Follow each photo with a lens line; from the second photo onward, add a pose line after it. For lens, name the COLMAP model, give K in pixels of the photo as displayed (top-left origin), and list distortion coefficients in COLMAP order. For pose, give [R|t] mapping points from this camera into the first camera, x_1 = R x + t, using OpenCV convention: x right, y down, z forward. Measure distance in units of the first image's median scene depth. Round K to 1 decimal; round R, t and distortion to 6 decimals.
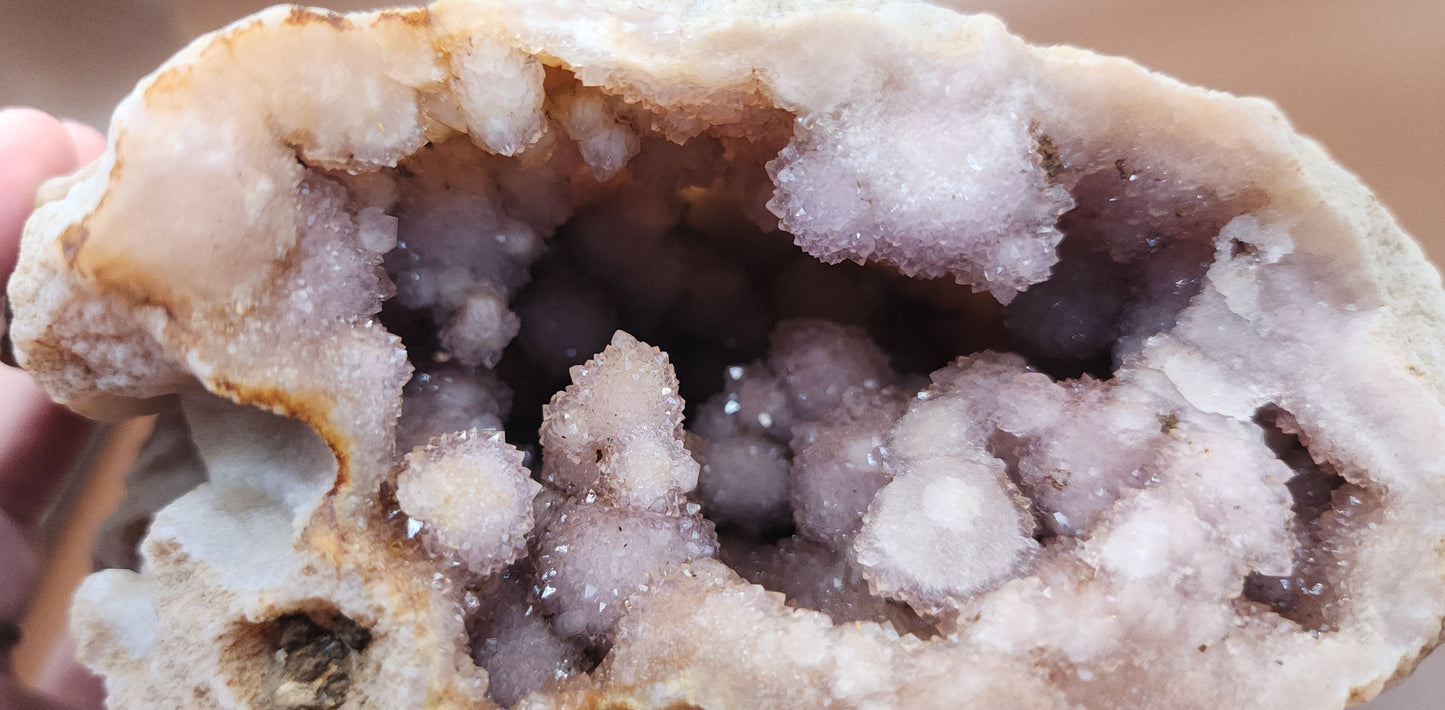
lens RADIAL K [[1109.5, 0, 665.5], [0, 1109.5, 339.8], [0, 0, 1]] dist [-0.074941, 0.010393]
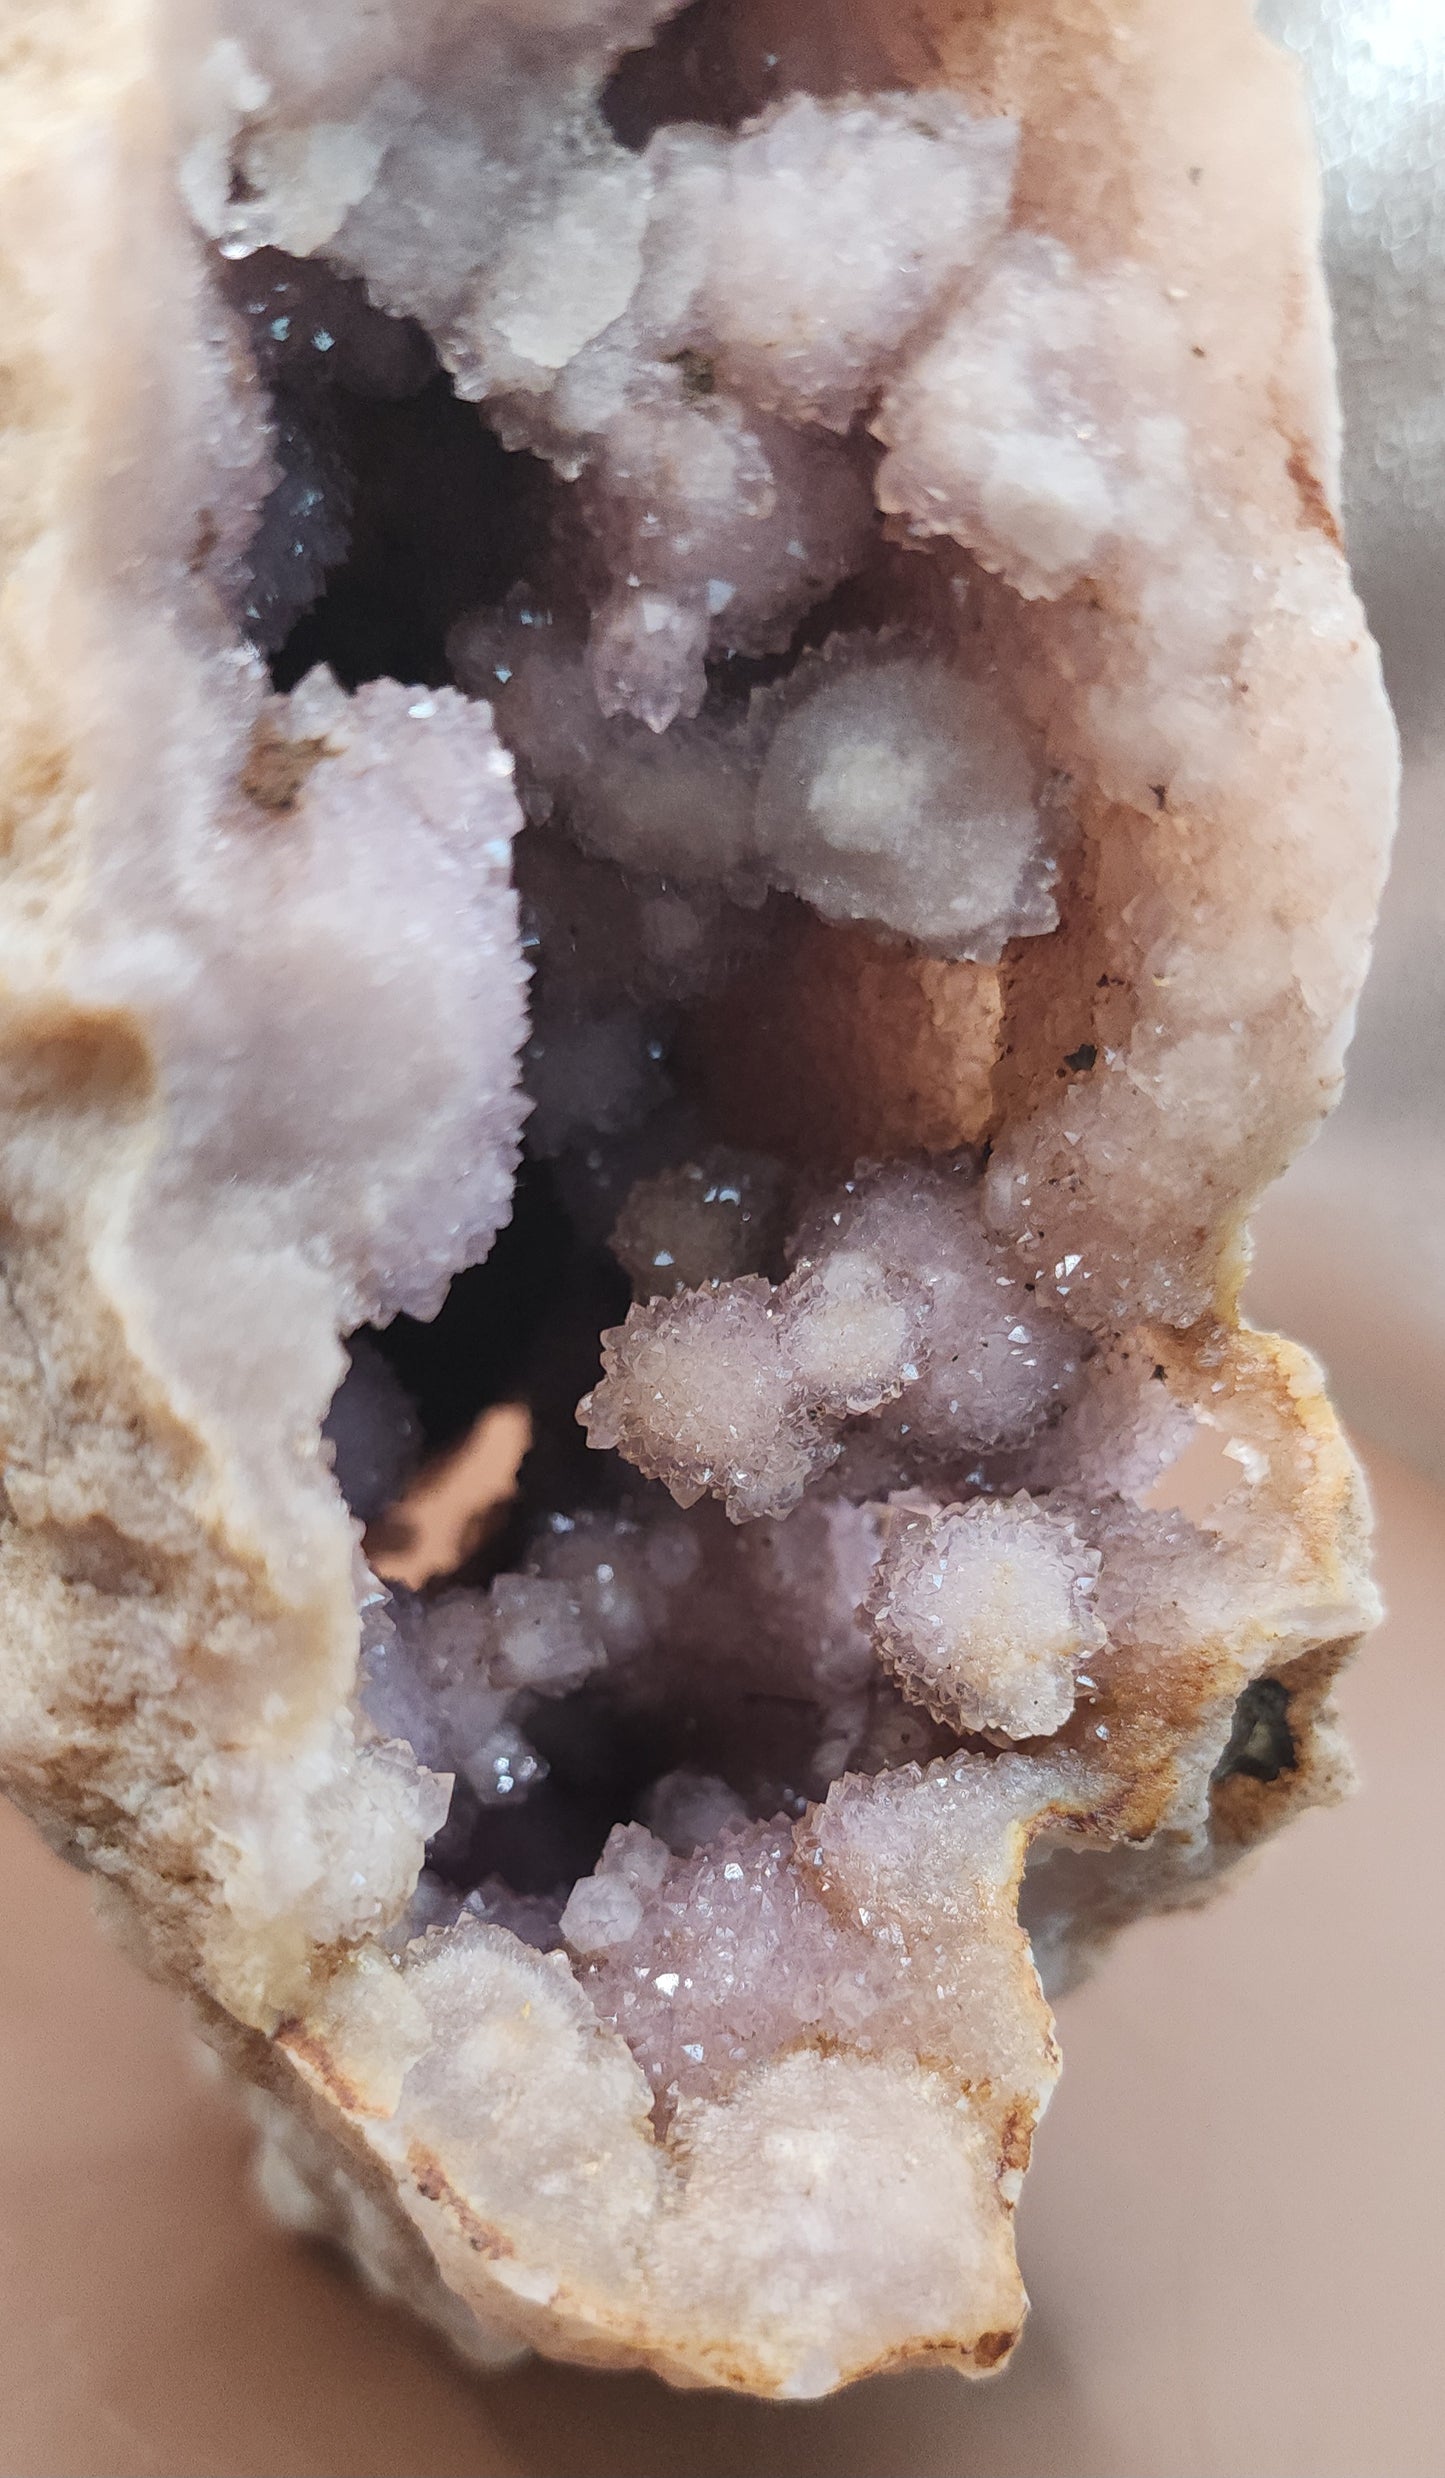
lens RADIAL K [[2268.5, 0, 706.4], [0, 2268.5, 1560.2], [0, 0, 1]] dist [-0.044563, 0.000000]
pose [[-0.162765, -0.884589, -0.437046, 0.424550], [0.804867, -0.375248, 0.459758, -0.548479], [-0.570698, -0.276932, 0.773054, 0.109363]]
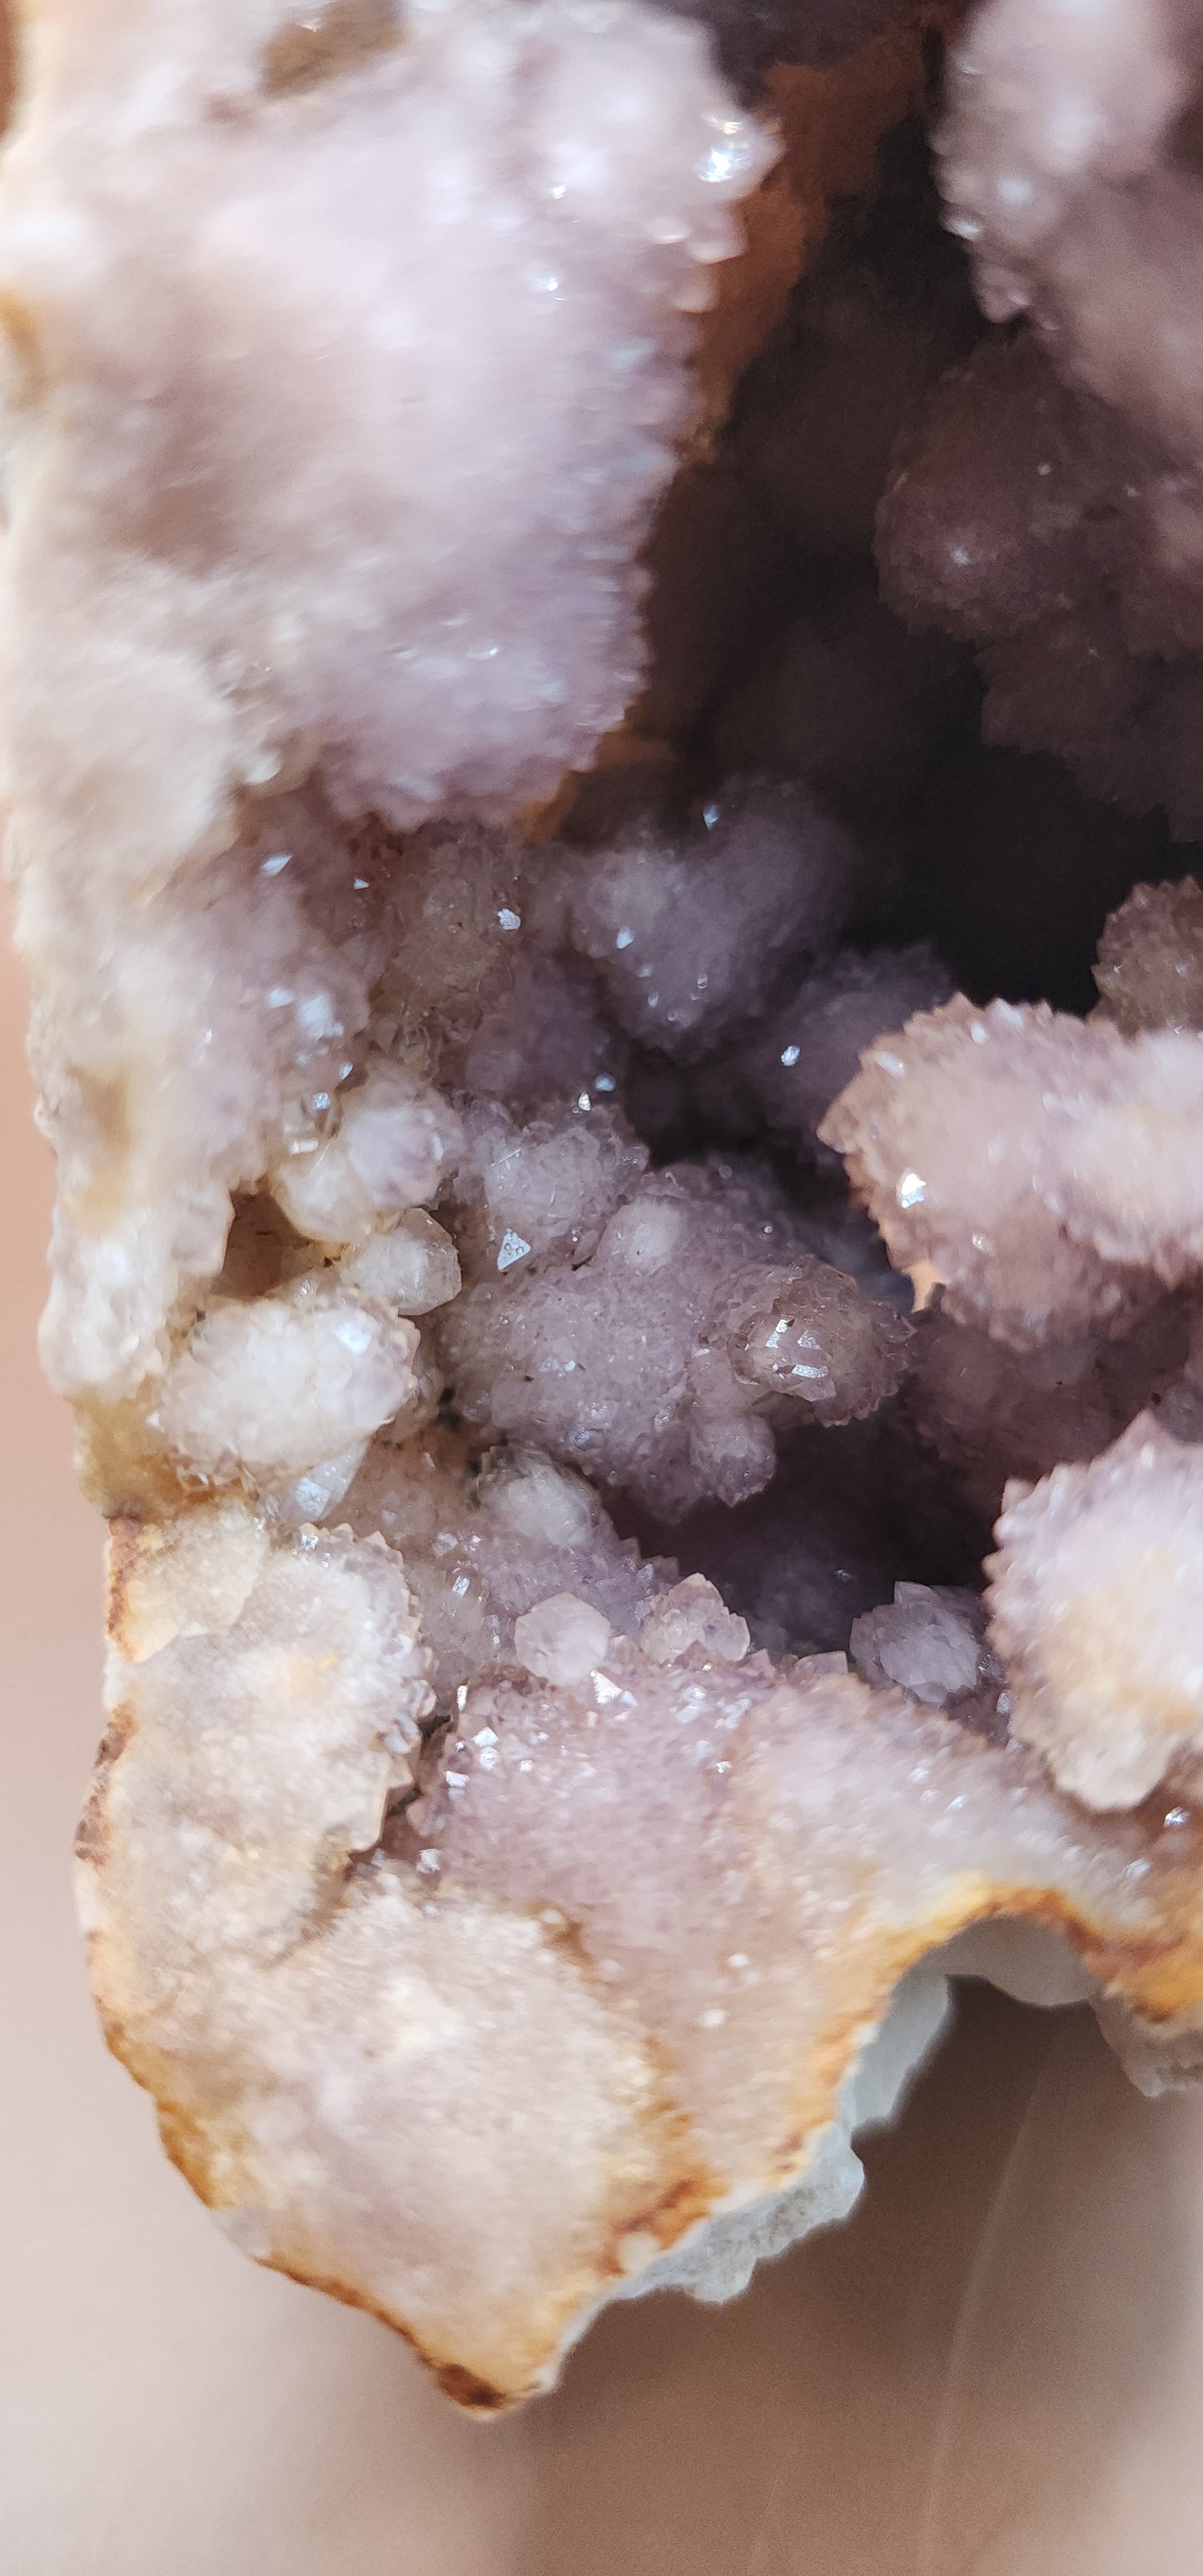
lens RADIAL K [[1936.9, 0, 601.1], [0, 1936.9, 1297.8], [0, 0, 1]] dist [-0.080274, 0.018585]
pose [[0.010553, -0.901358, -0.432946, 0.245125], [0.971858, 0.111143, -0.207700, 0.078947], [0.235331, -0.418570, 0.877165, 0.342934]]
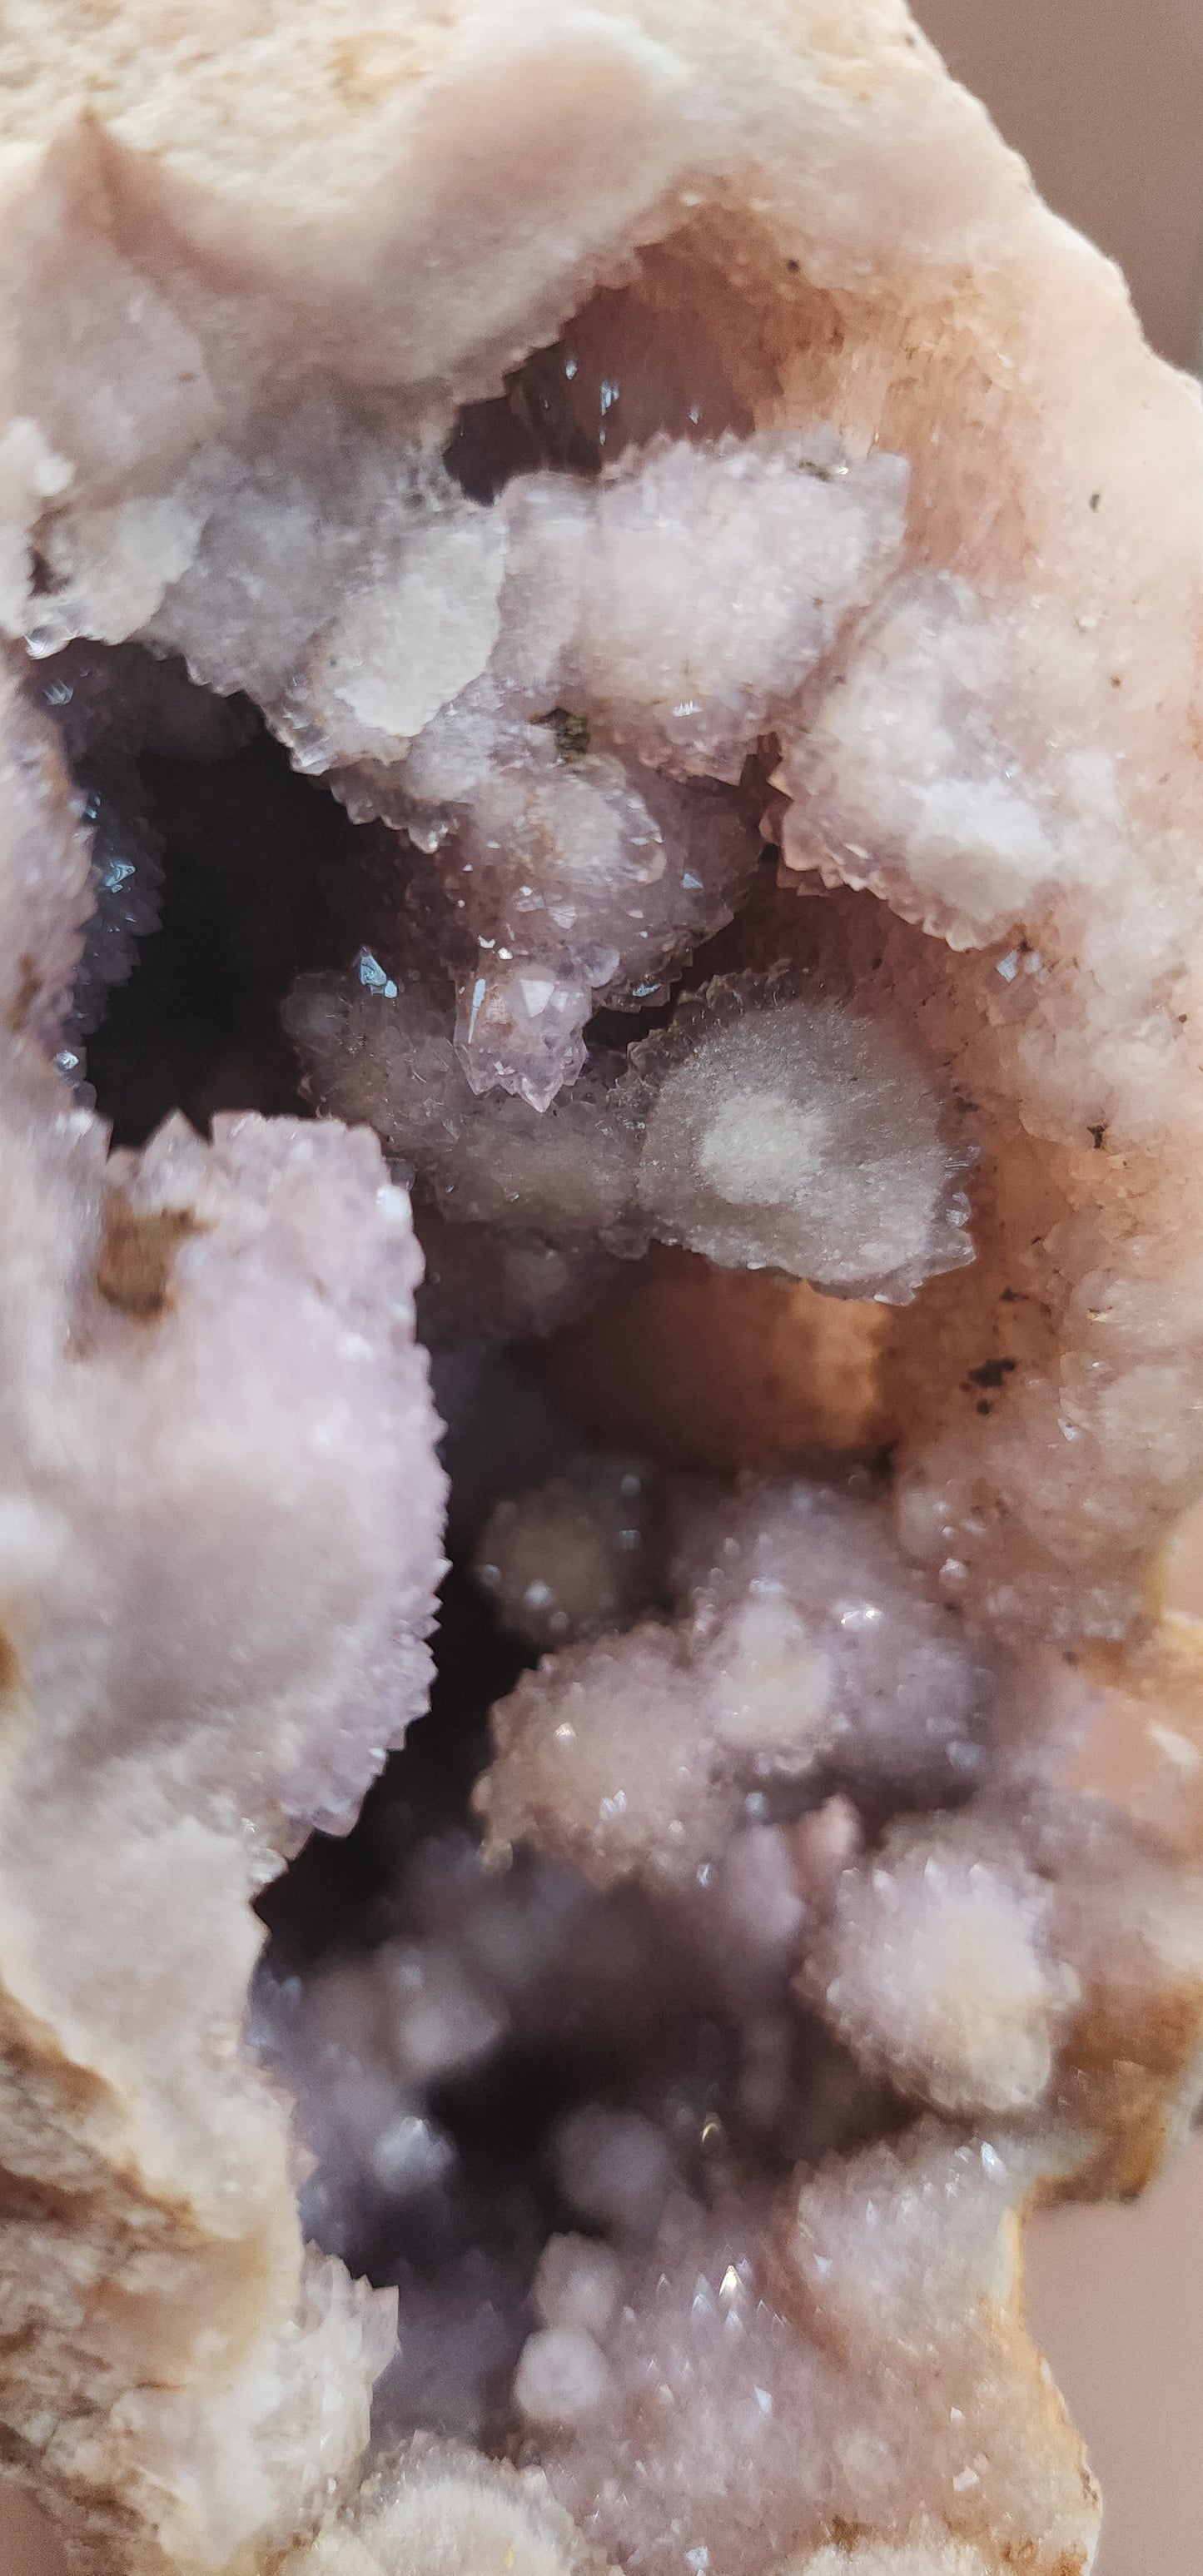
lens RADIAL K [[1936.9, 0, 571.5], [0, 1936.9, 1291.4], [0, 0, 1]] dist [-0.080274, 0.018585]
pose [[-0.215165, -0.914291, -0.343184, 0.512177], [0.726322, -0.384730, 0.569595, -0.415606], [-0.652809, -0.126705, 0.746851, 0.422141]]
